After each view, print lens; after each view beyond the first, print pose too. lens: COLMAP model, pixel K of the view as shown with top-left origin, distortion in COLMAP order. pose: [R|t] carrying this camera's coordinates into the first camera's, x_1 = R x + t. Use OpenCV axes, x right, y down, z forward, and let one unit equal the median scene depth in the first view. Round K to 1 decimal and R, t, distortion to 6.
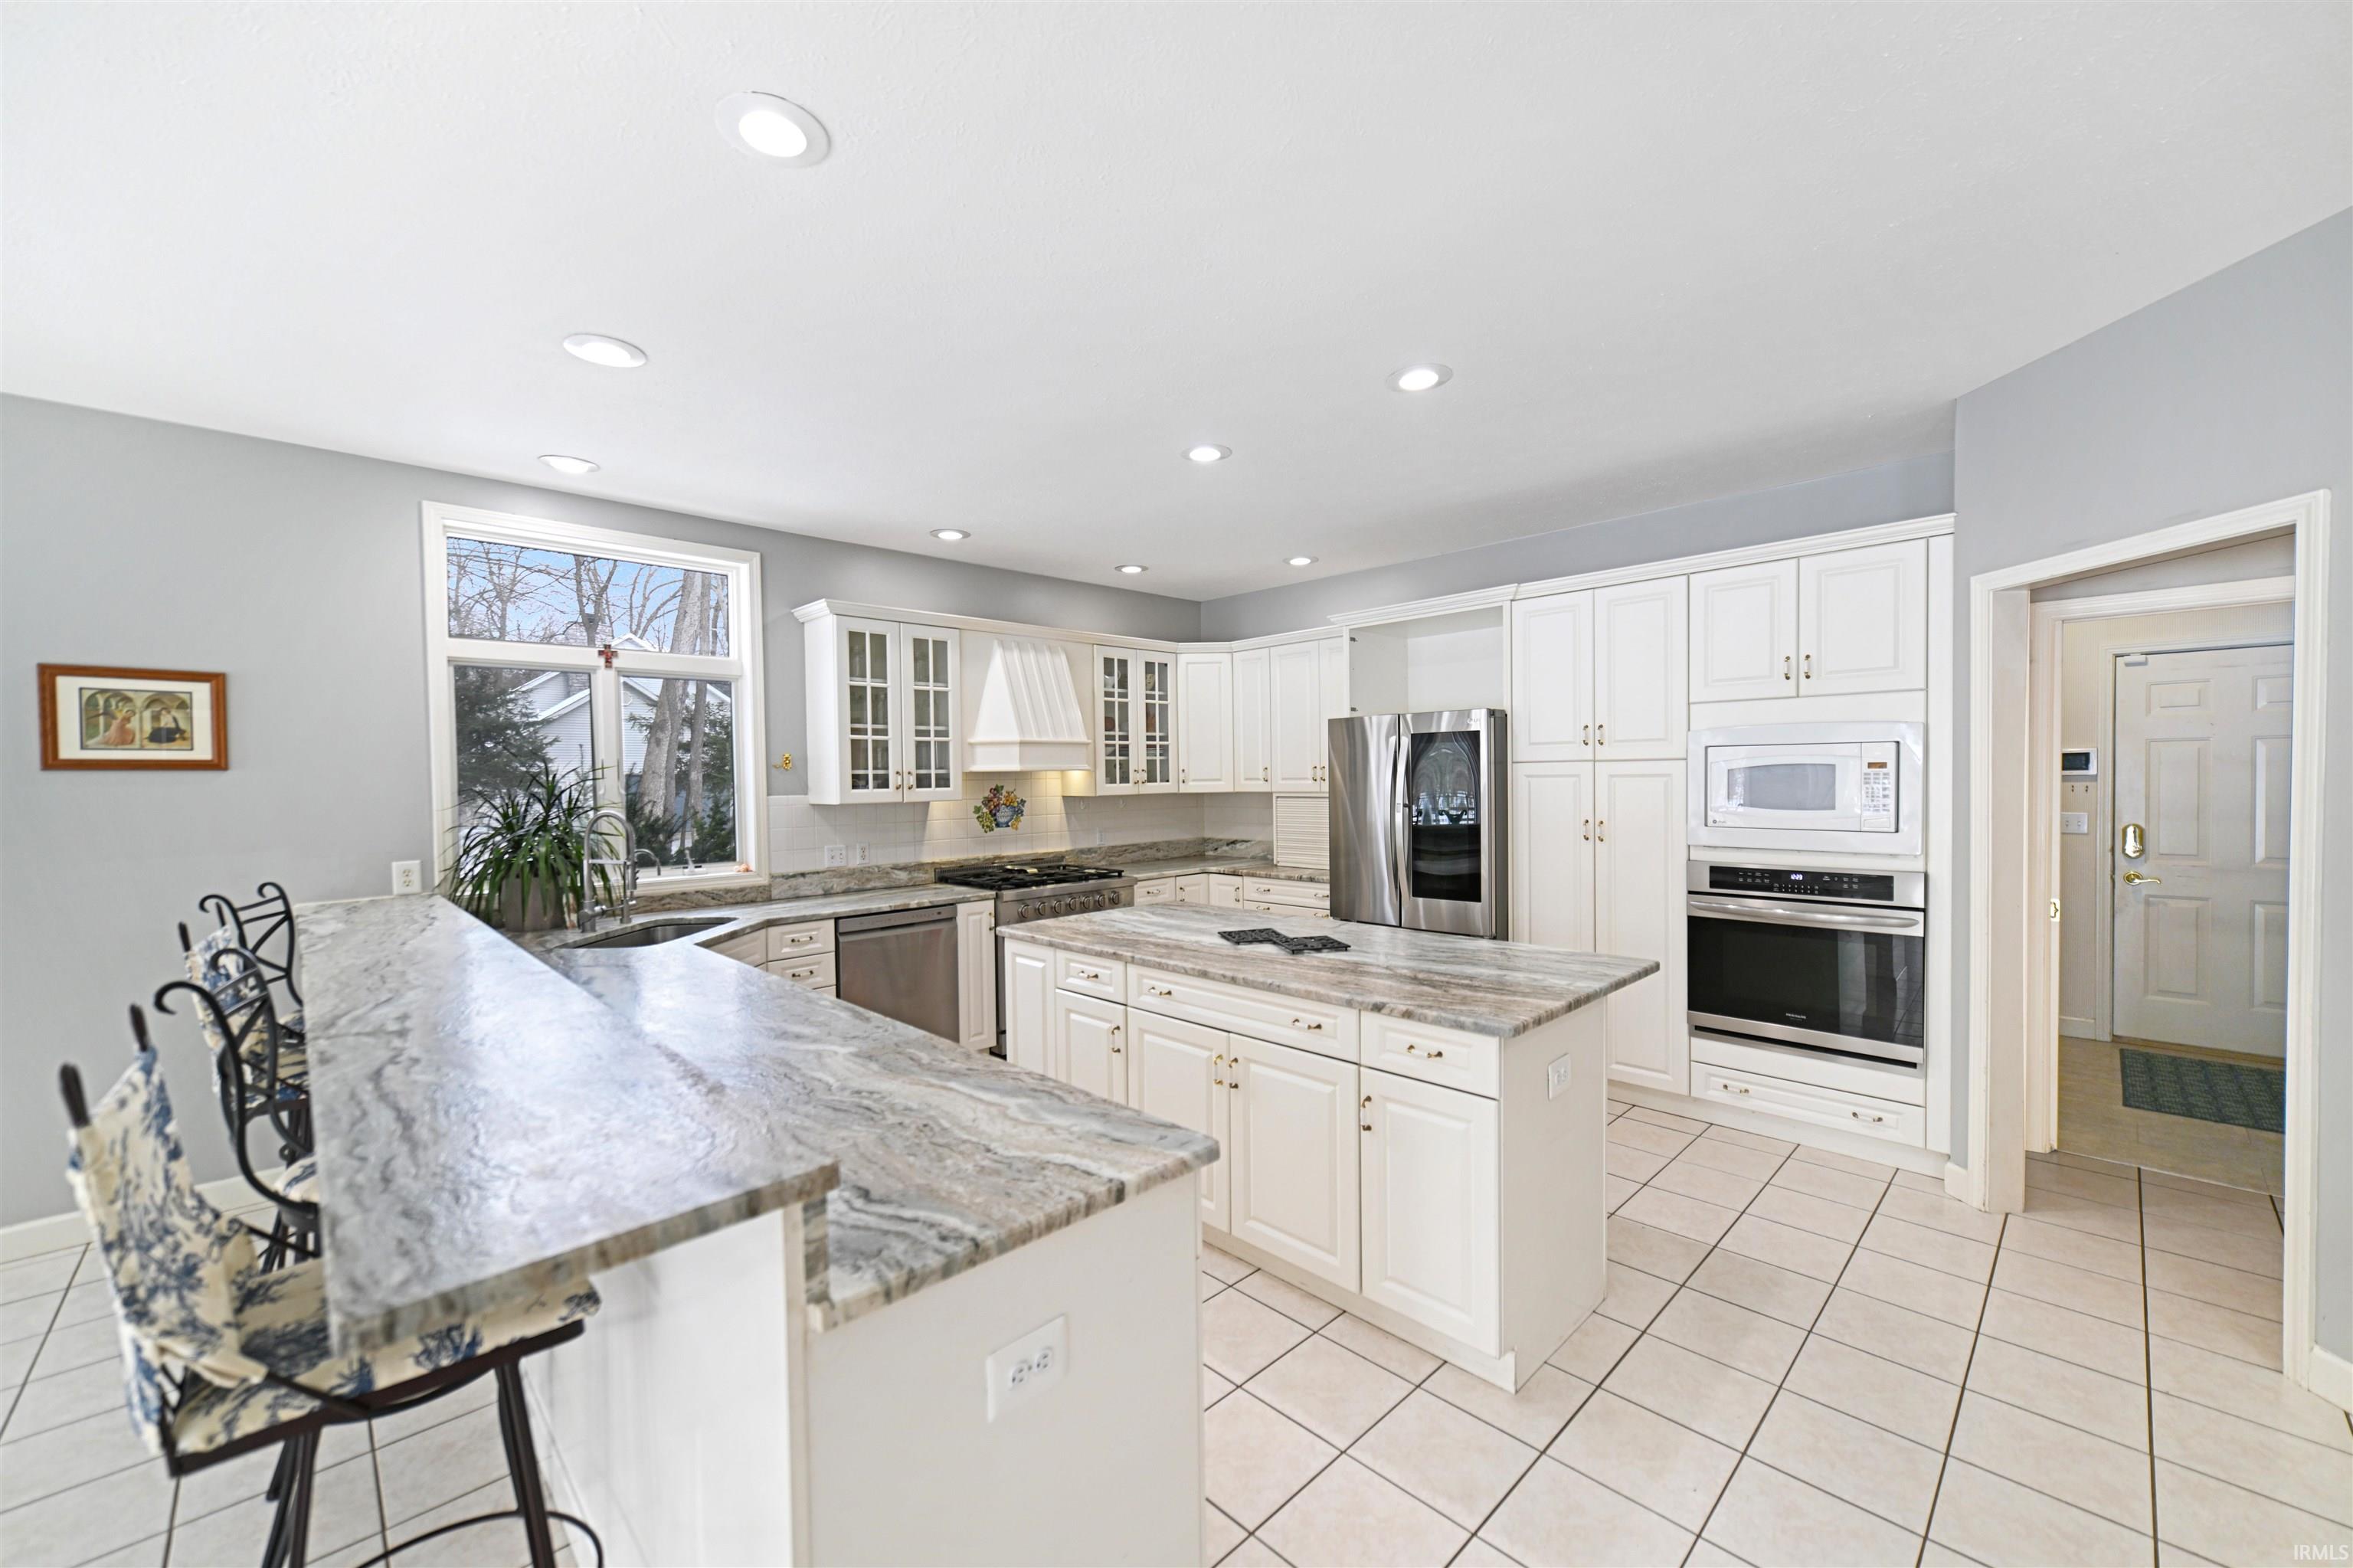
lens RADIAL K [[916.3, 0, 1169.8], [0, 916.3, 764.3], [0, 0, 1]] dist [-0.004515, 0.000182]
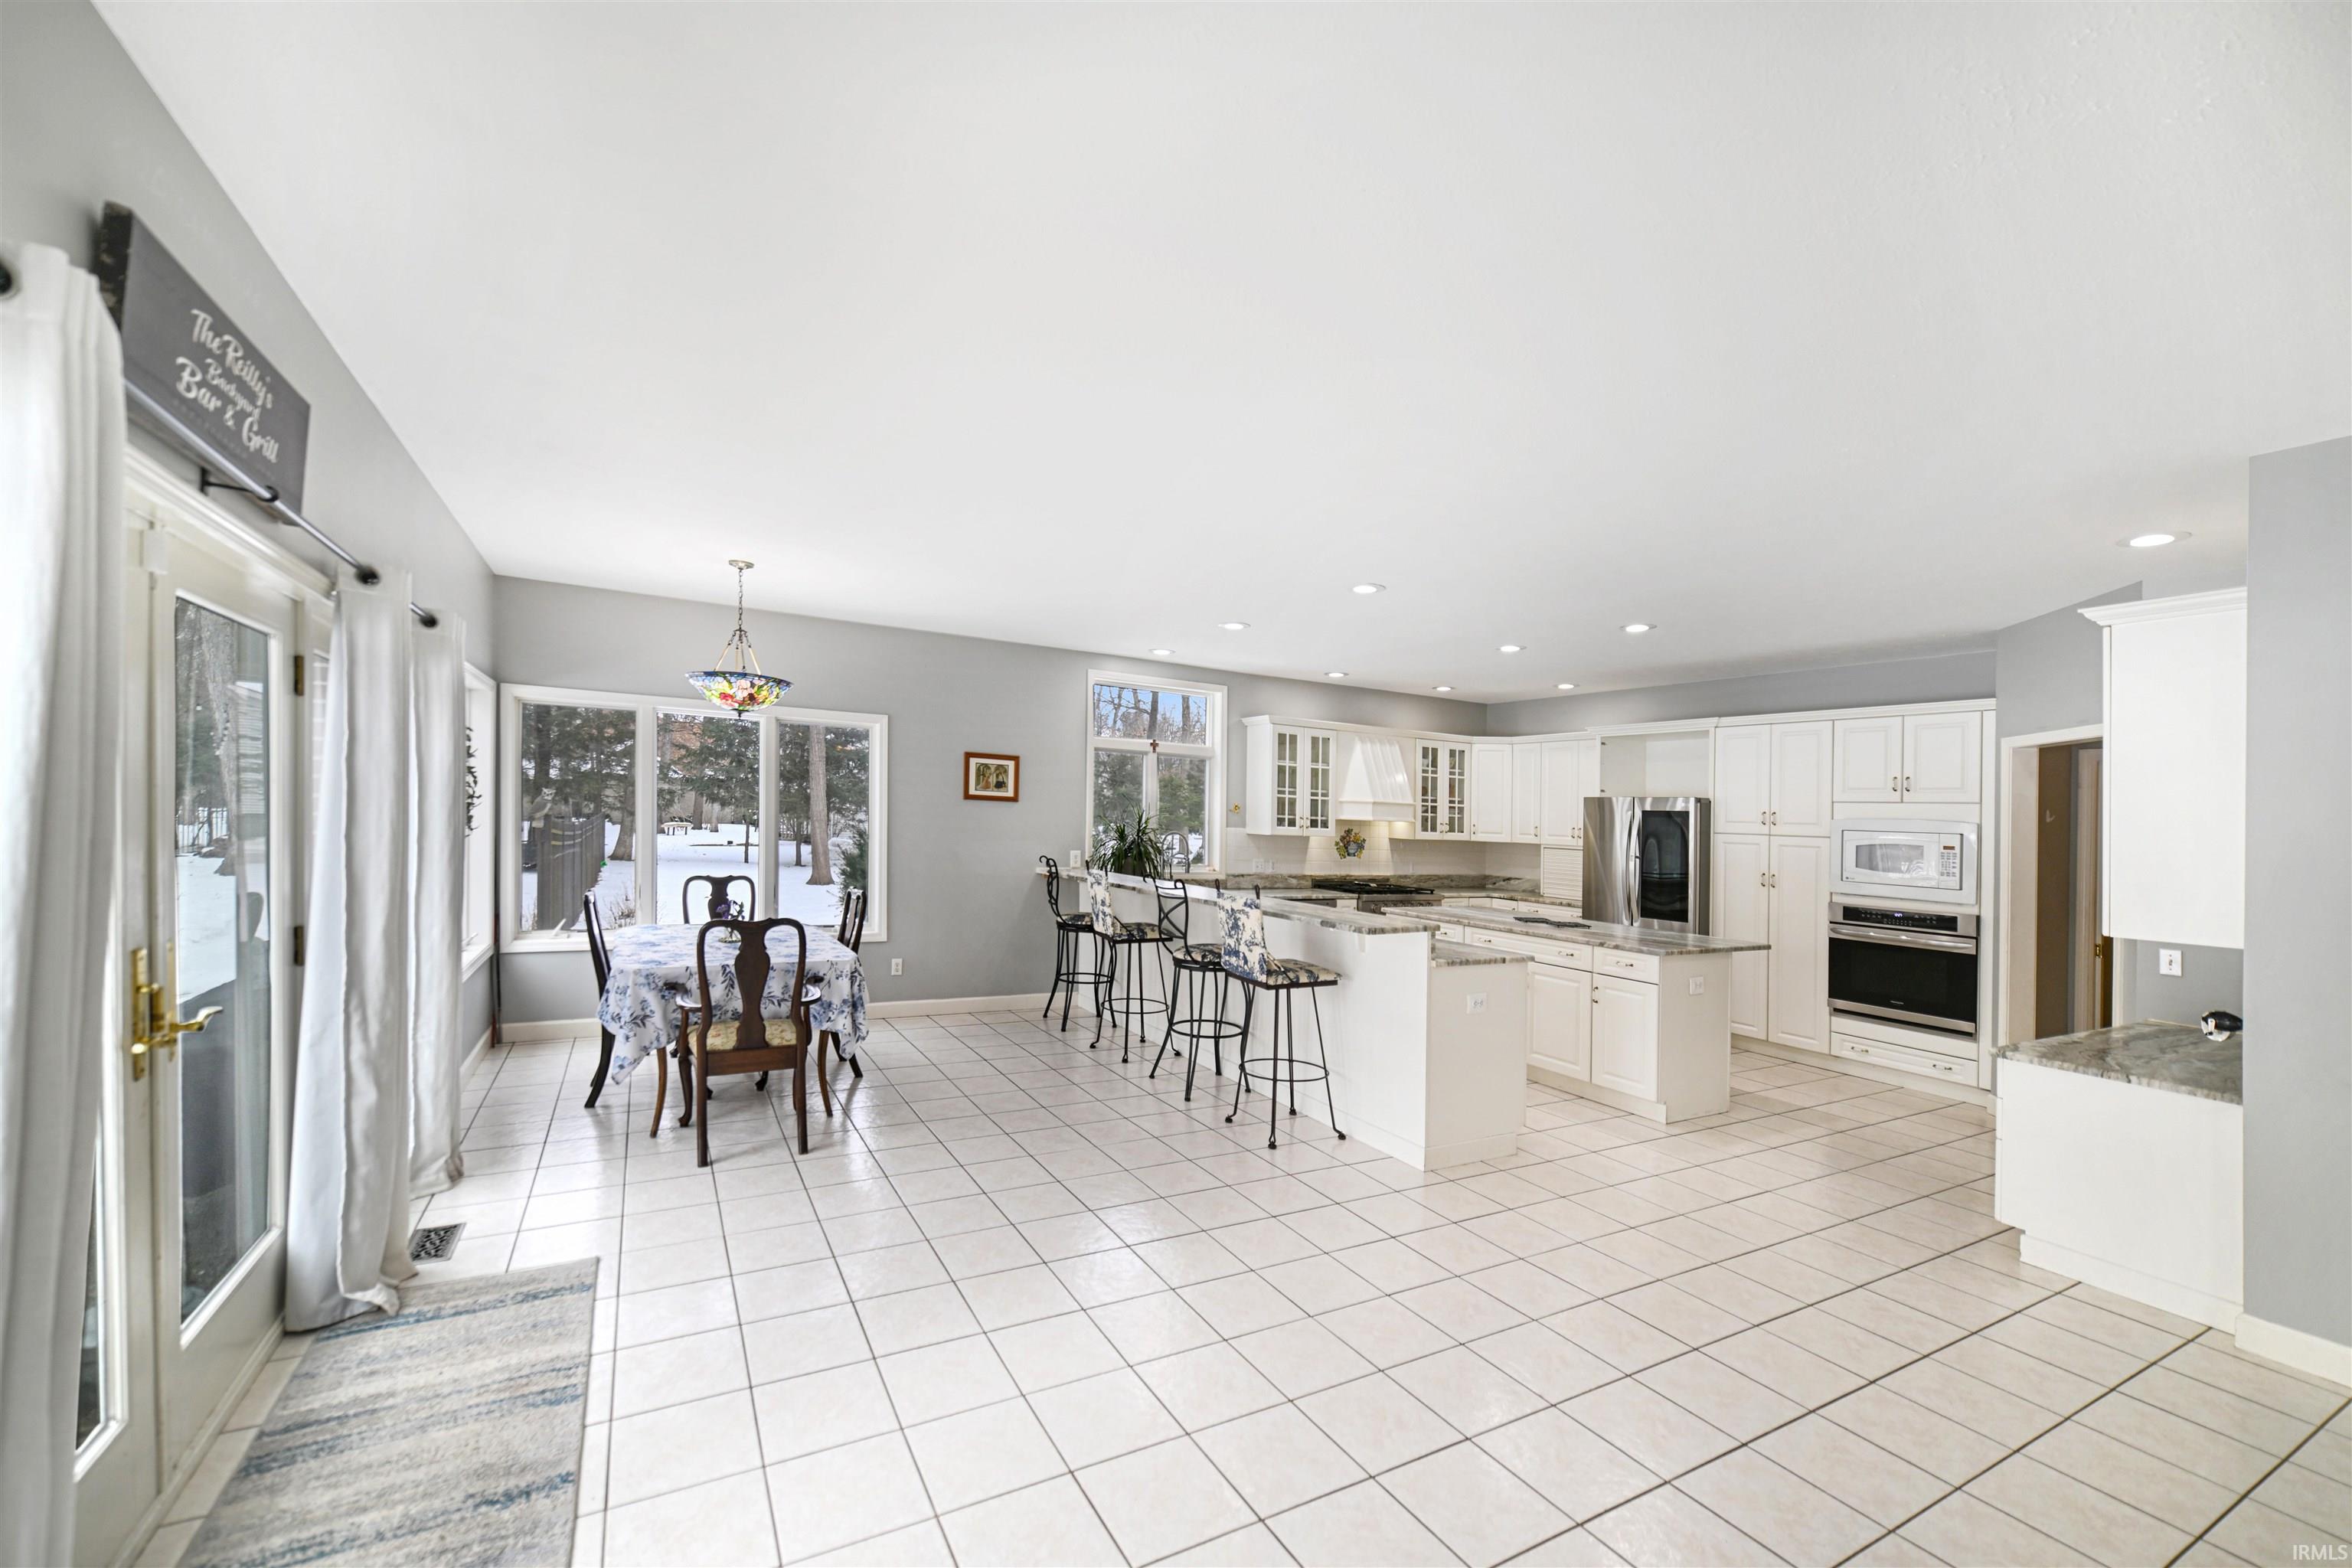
lens RADIAL K [[927.5, 0, 1150.3], [0, 927.5, 754.6], [0, 0, 1]] dist [0.000799, 0.000080]
pose [[0.962289, 0.034867, -0.269787, -0.109354], [-0.050001, 0.997525, -0.049427, -0.008374], [0.267396, 0.061052, 0.961651, -0.692531]]
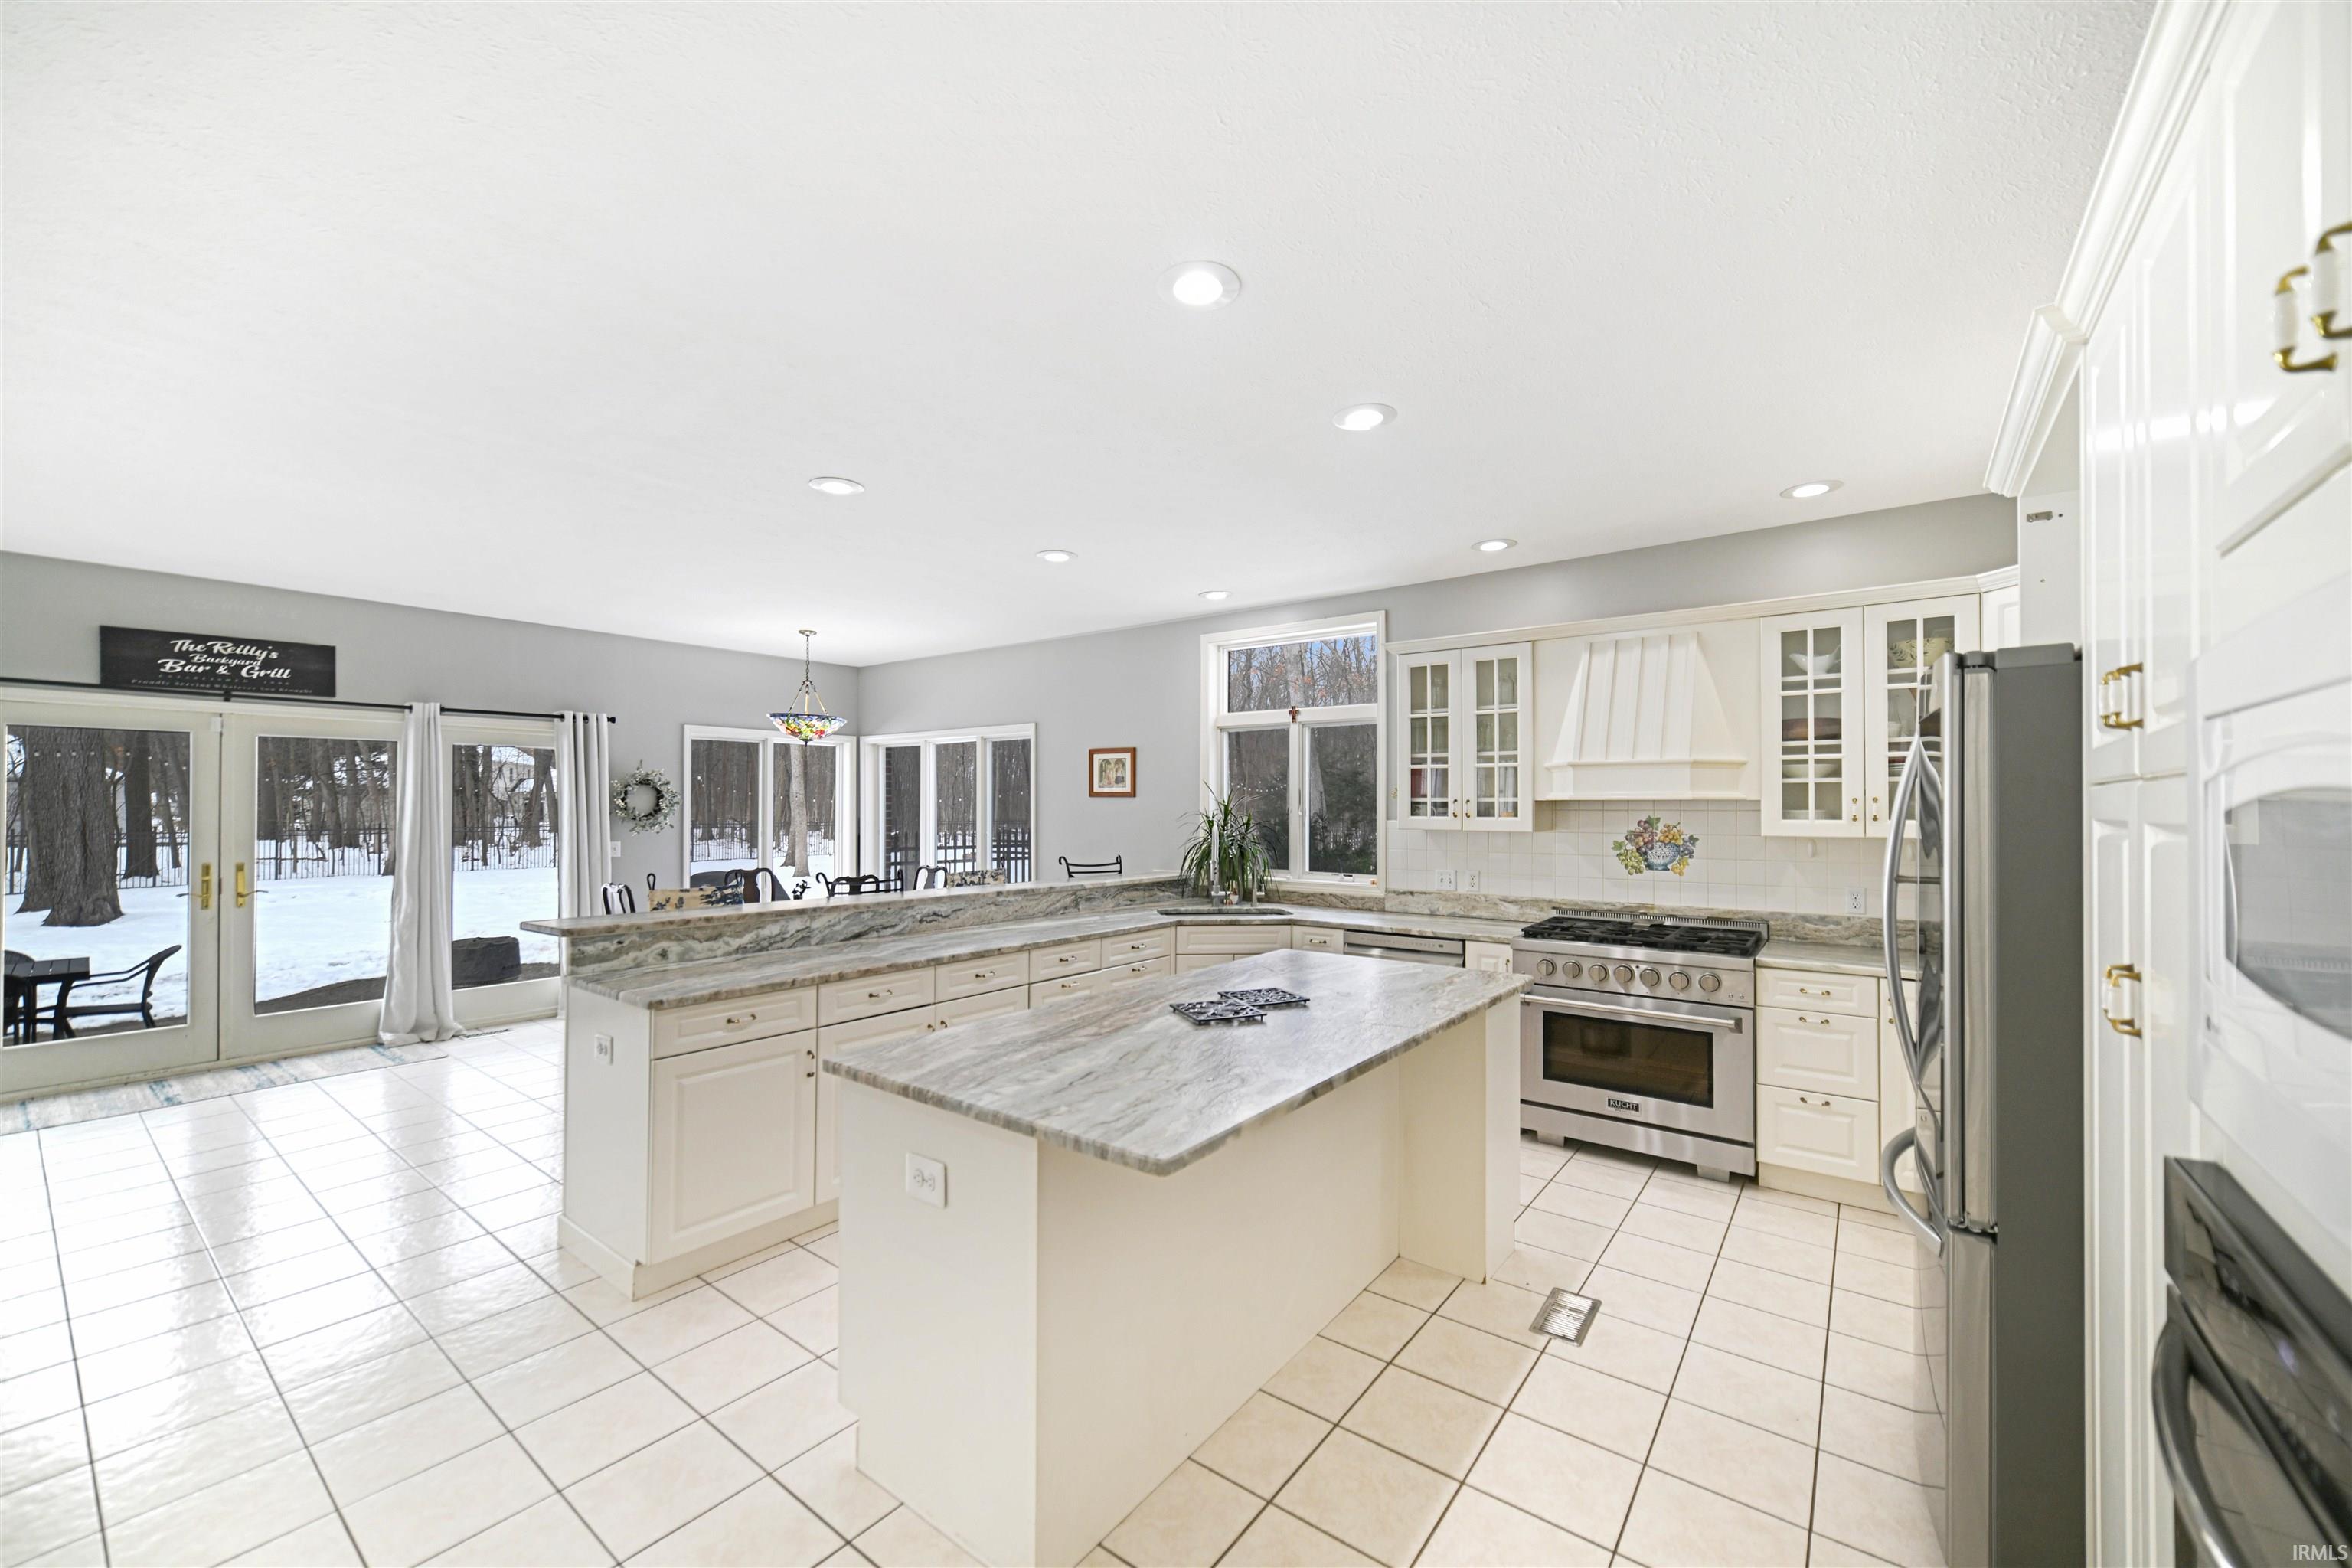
lens RADIAL K [[915.9, 0, 1169.3], [0, 915.9, 764.3], [0, 0, 1]] dist [-0.004515, 0.000182]
pose [[0.143471, -0.033620, -0.989083, 0.636307], [0.005335, 0.999435, -0.033198, 0.001306], [0.989640, -0.000514, 0.143569, 0.547020]]
